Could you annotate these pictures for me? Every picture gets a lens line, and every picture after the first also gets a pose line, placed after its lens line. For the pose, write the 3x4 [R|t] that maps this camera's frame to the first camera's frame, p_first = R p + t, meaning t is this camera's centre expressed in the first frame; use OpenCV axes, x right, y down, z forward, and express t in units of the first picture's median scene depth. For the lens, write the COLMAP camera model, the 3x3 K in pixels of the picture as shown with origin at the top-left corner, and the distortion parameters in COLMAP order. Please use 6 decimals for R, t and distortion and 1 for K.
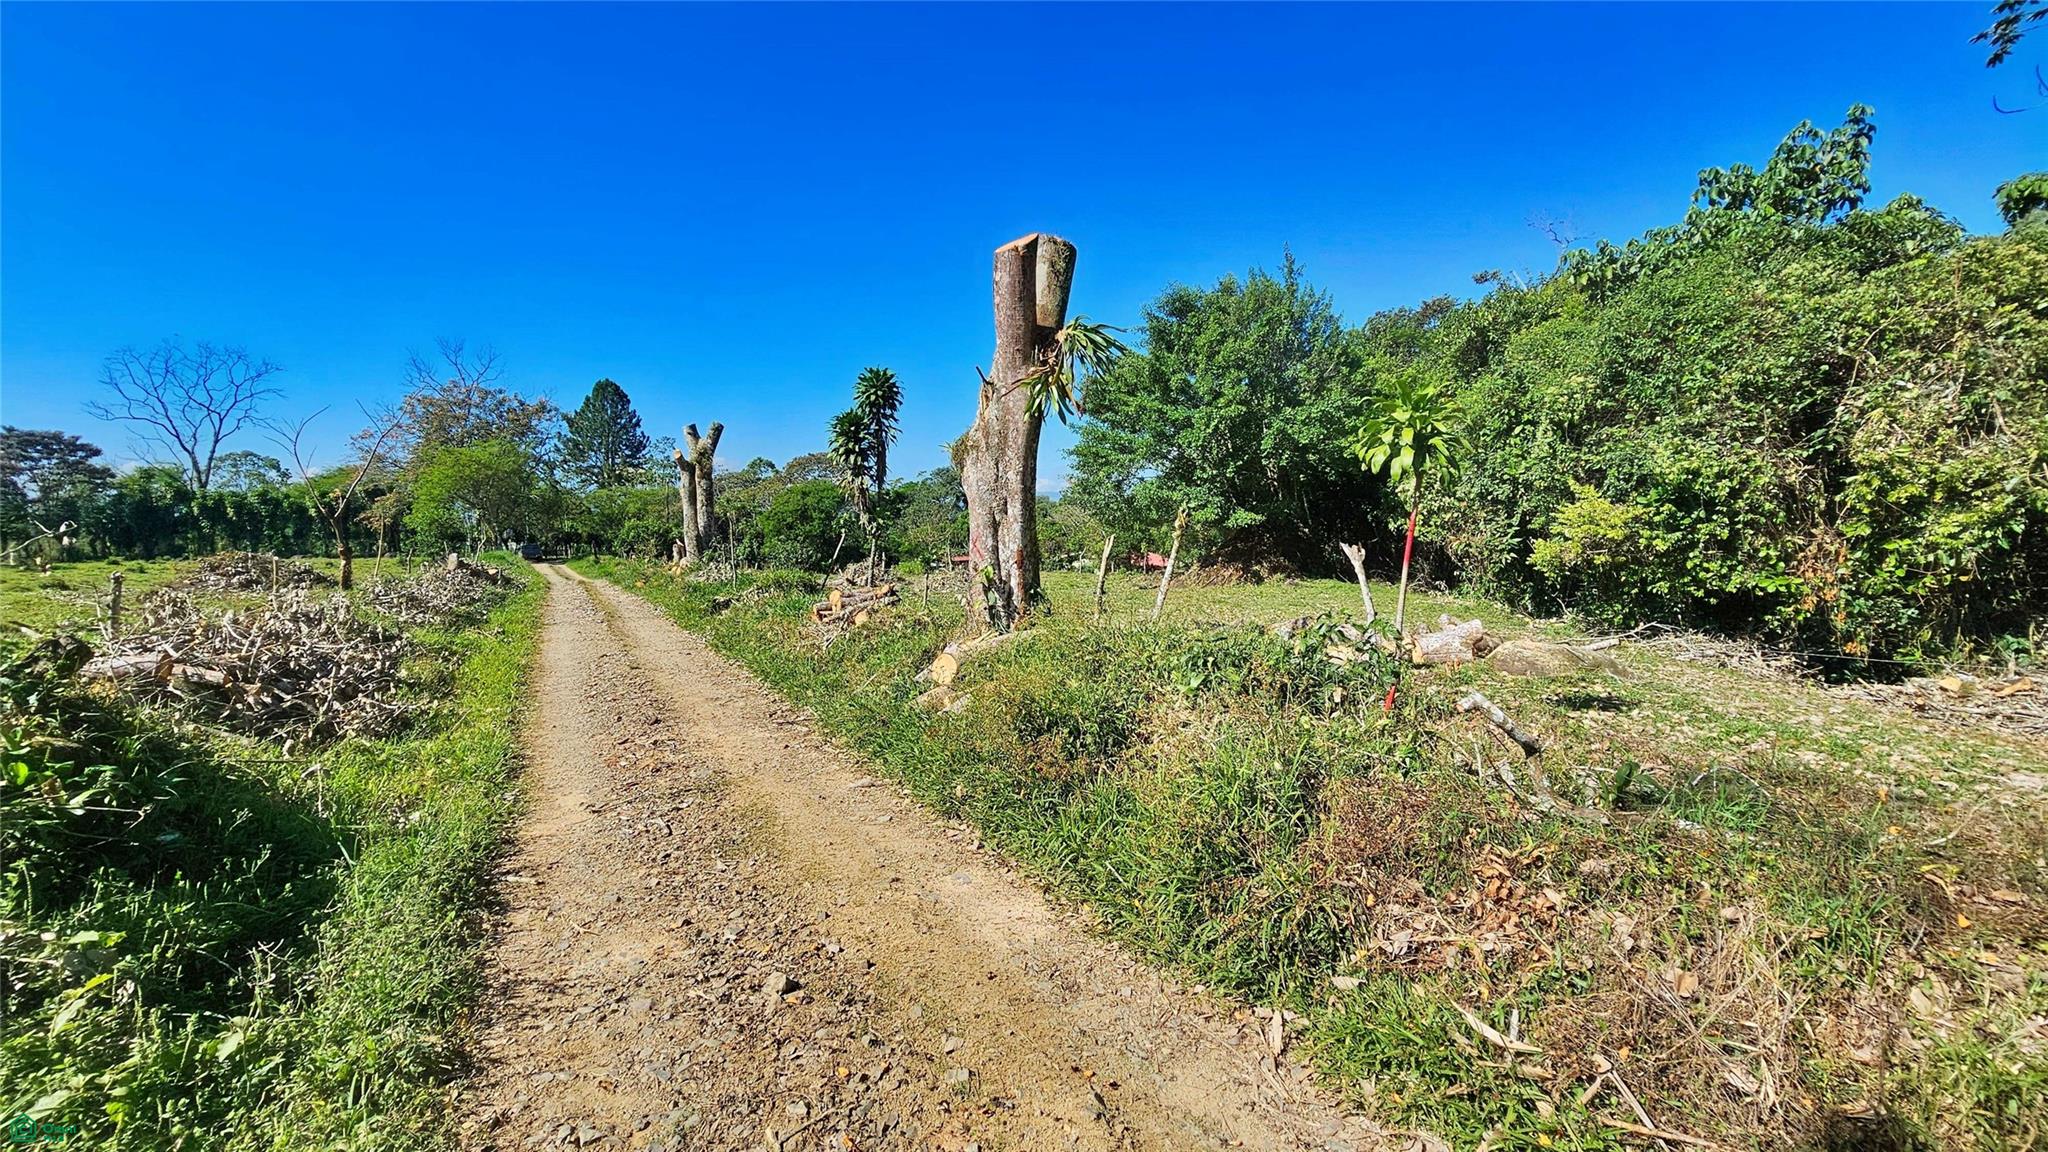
lens RADIAL K [[847.4, 0, 1019.2], [0, 847.4, 550.5], [0, 0, 1]] dist [-0.010800, 0.006012]
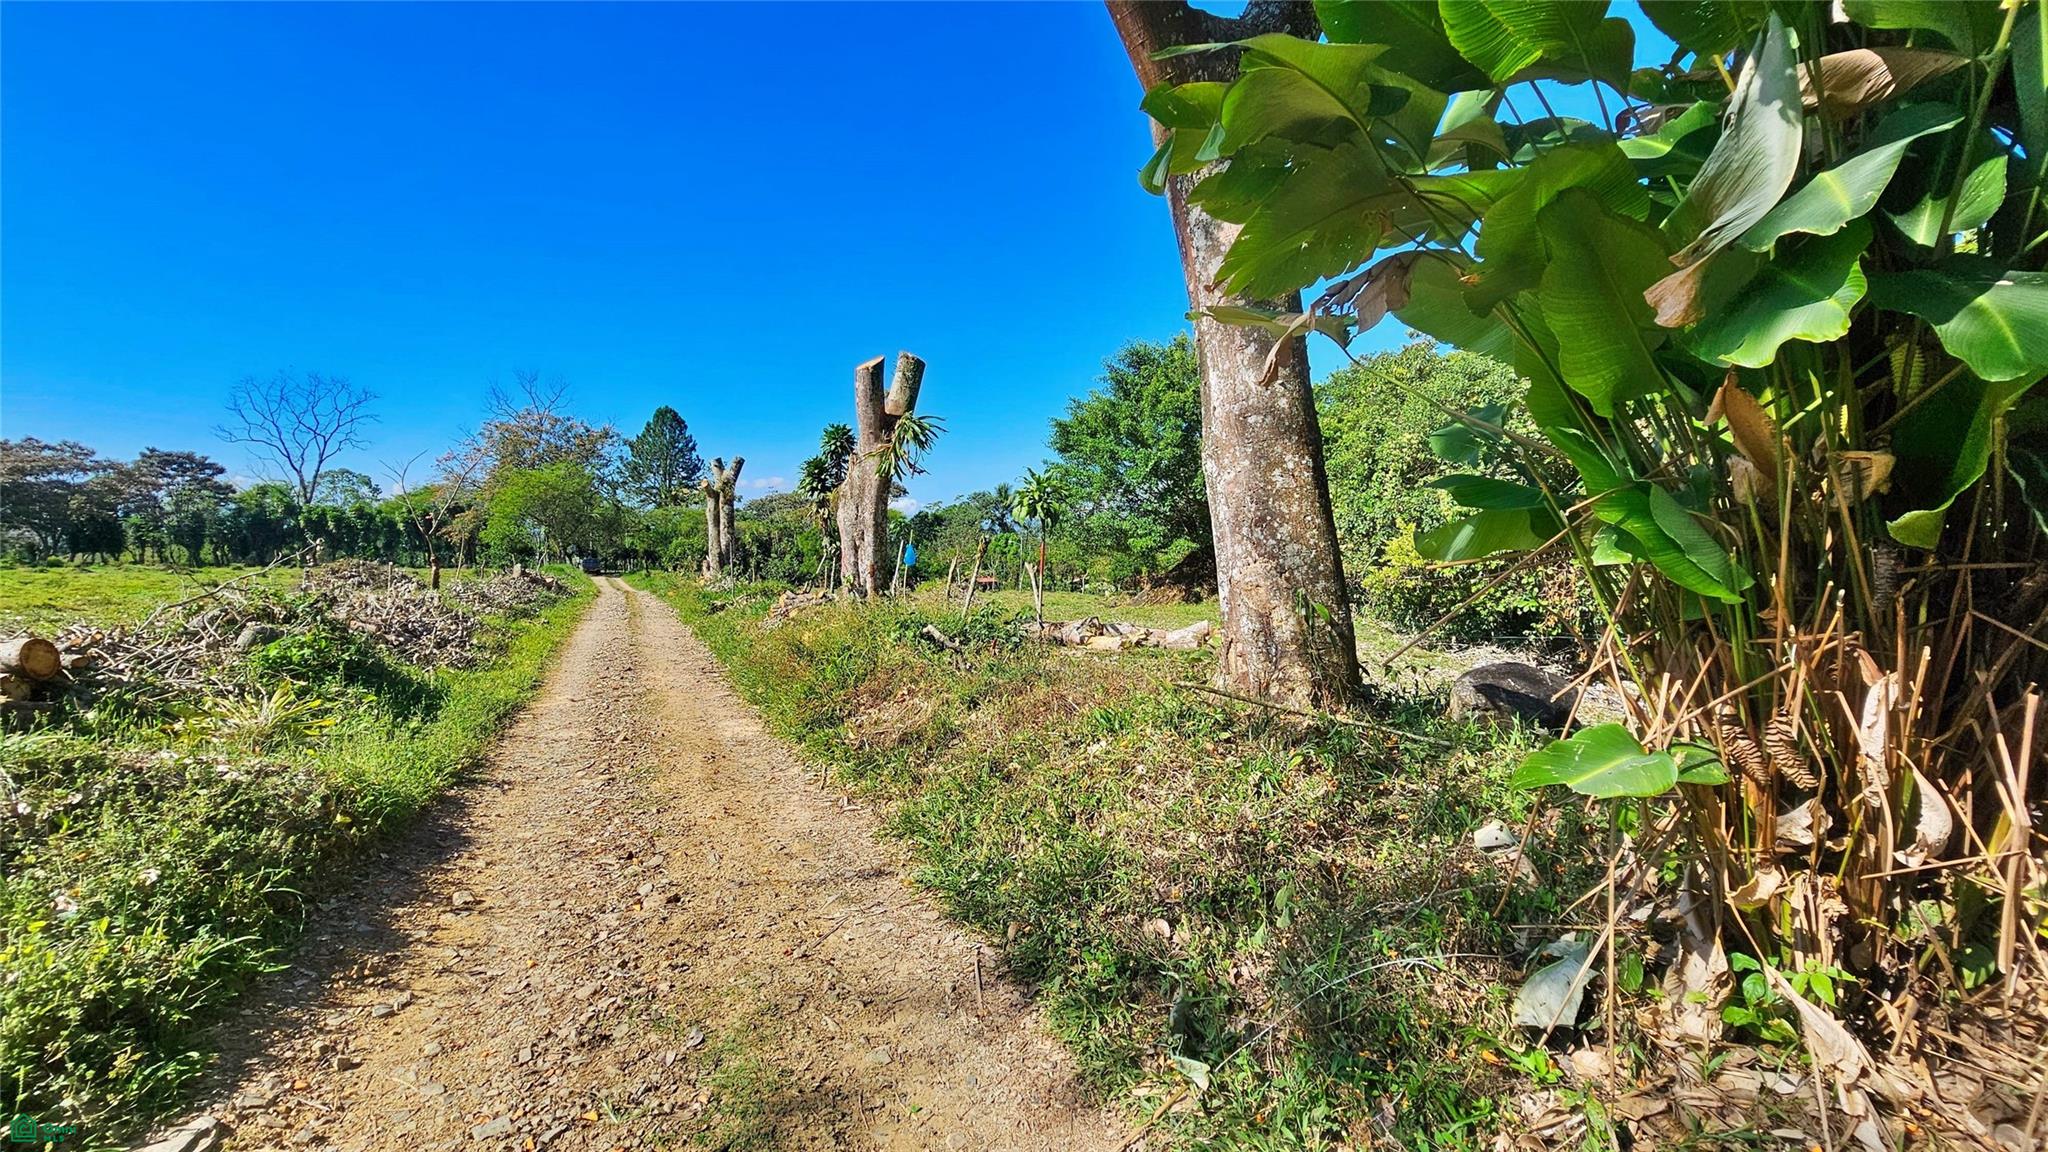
lens RADIAL K [[847.4, 0, 1019.2], [0, 847.4, 550.5], [0, 0, 1]] dist [-0.010800, 0.006012]
pose [[0.997981, 0.016526, -0.061322, 0.046586], [-0.018200, 0.999474, -0.026839, 0.001281], [0.060847, 0.027900, 0.997757, -0.063575]]
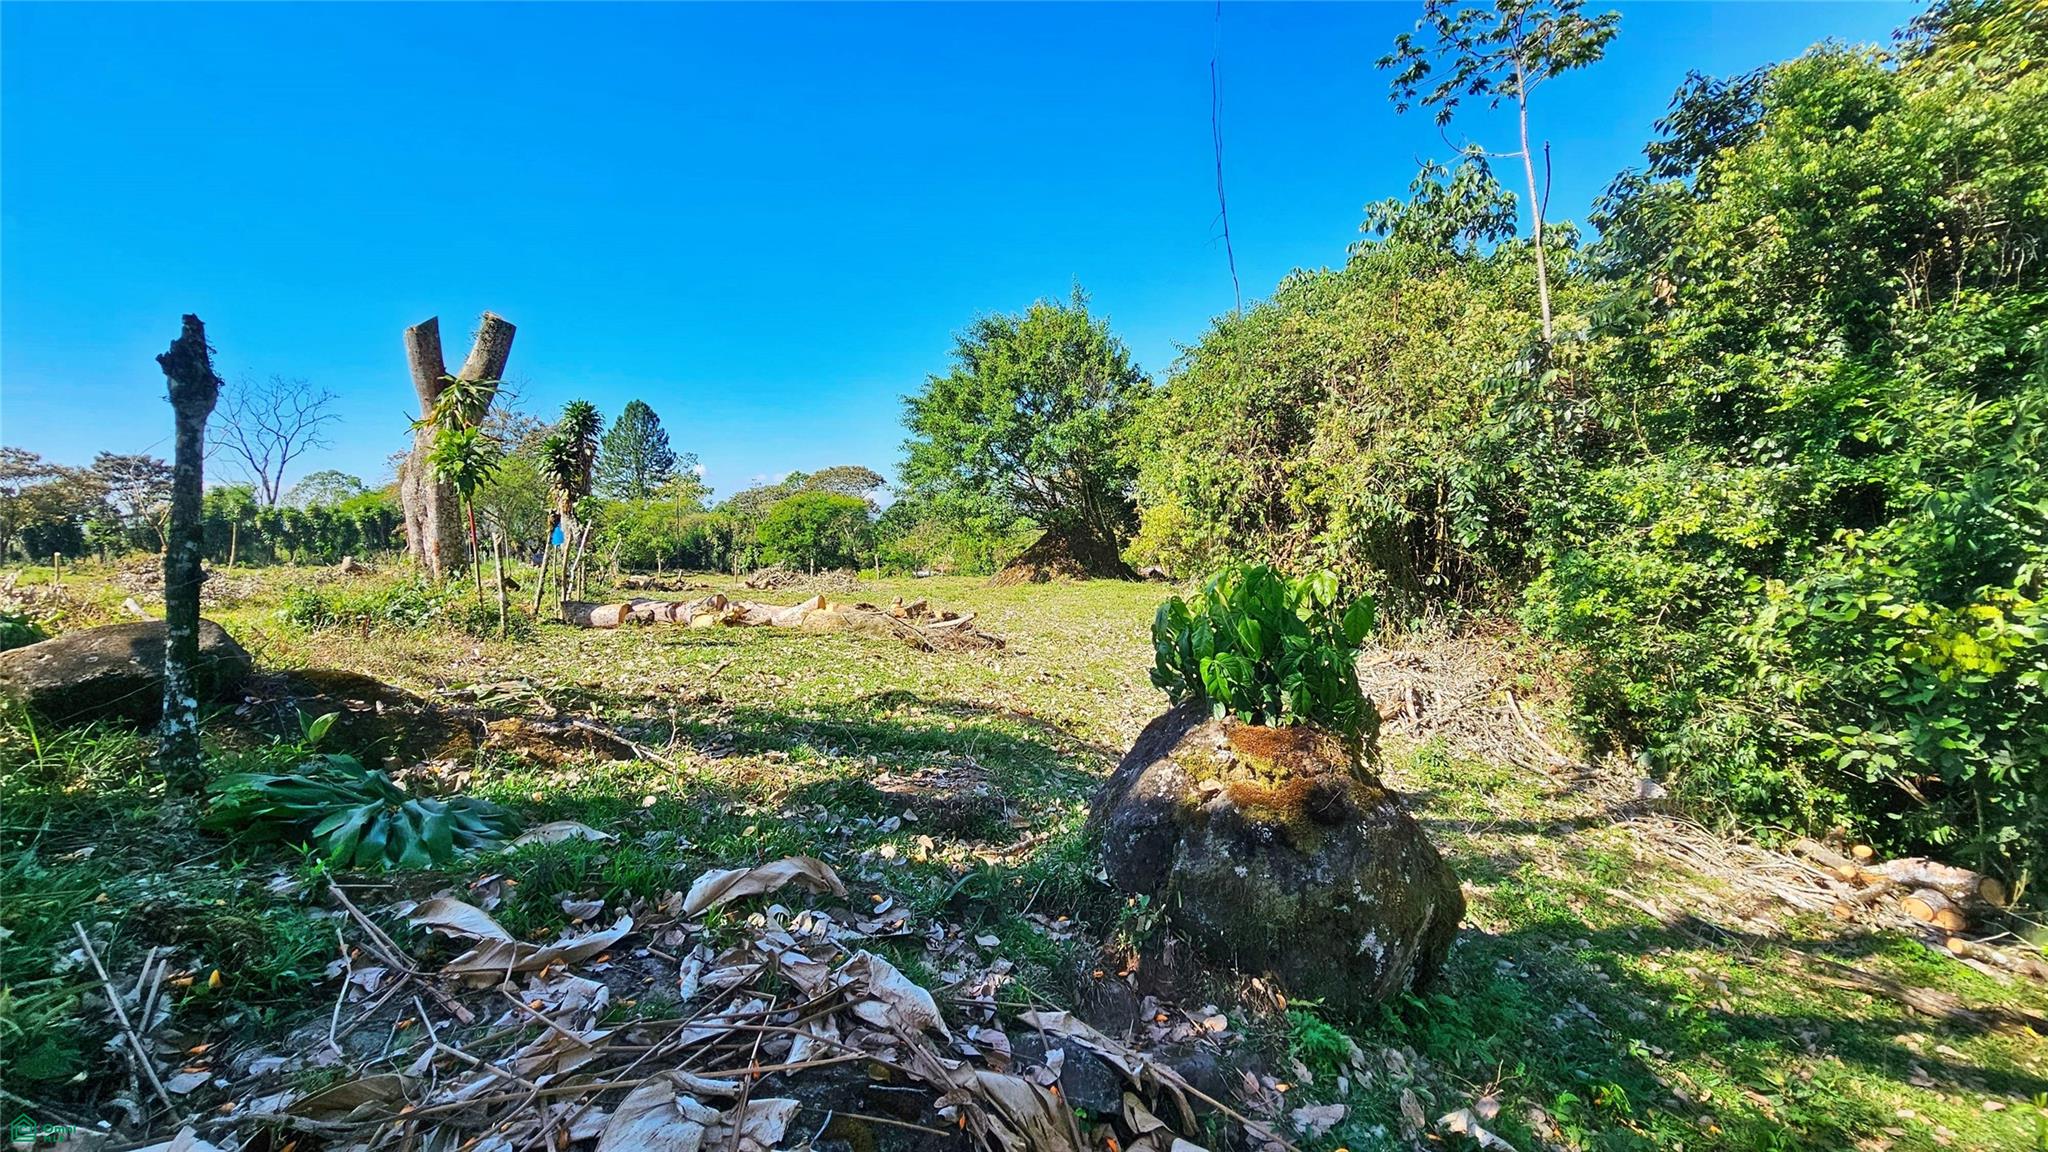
lens RADIAL K [[847.4, 0, 1019.2], [0, 847.4, 550.5], [0, 0, 1]] dist [-0.010800, 0.006012]
pose [[0.996612, -0.002791, -0.082195, 0.141381], [0.001712, 0.999911, -0.013197, 0.004690], [0.082224, 0.013011, 0.996529, -0.039954]]
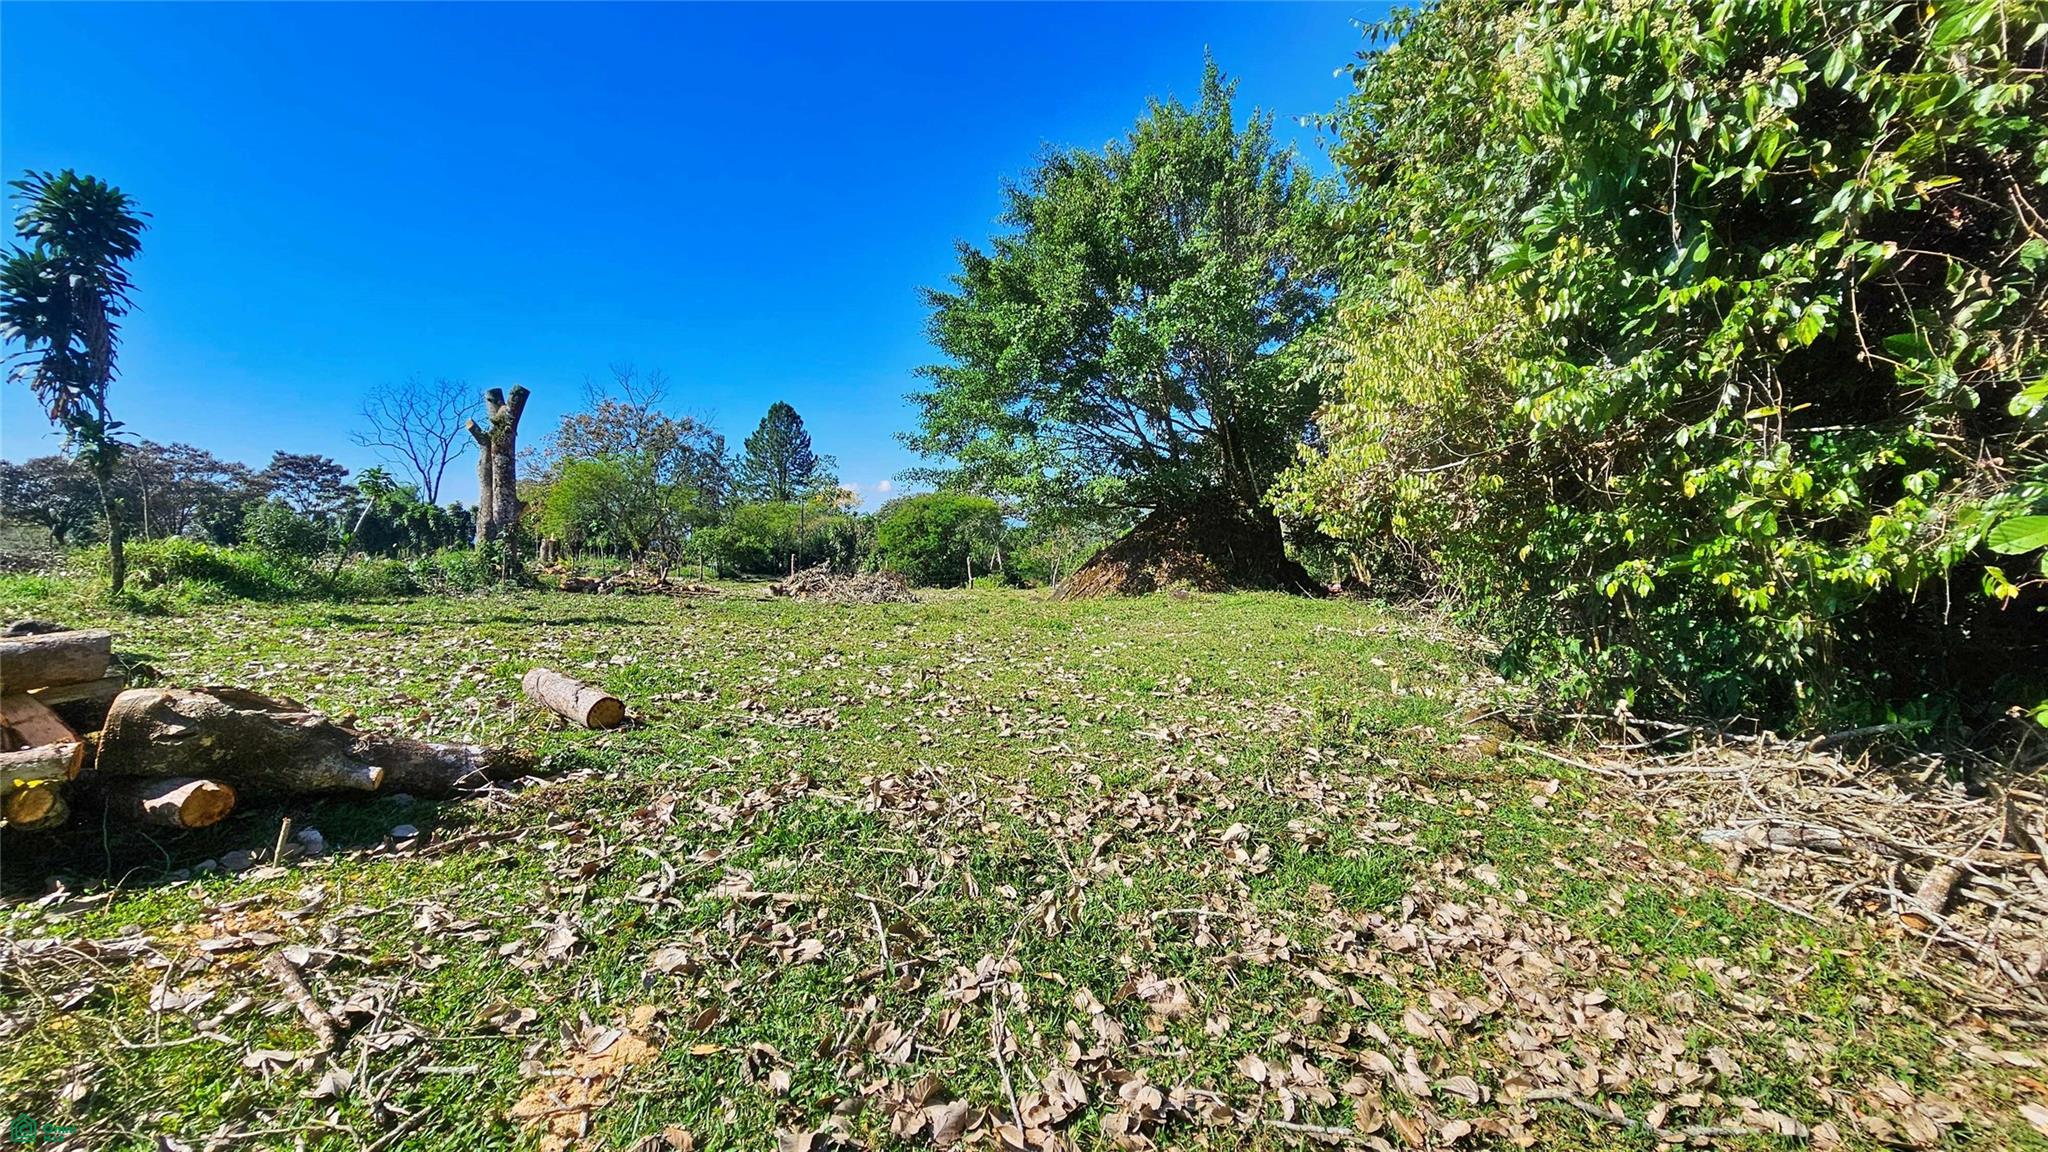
lens RADIAL K [[847.4, 0, 1019.2], [0, 847.4, 550.5], [0, 0, 1]] dist [-0.010800, 0.006012]
pose [[0.959823, 0.009047, -0.280462, 0.152944], [-0.018121, 0.999392, -0.029777, 0.011156], [0.280022, 0.033663, 0.959403, 0.159699]]
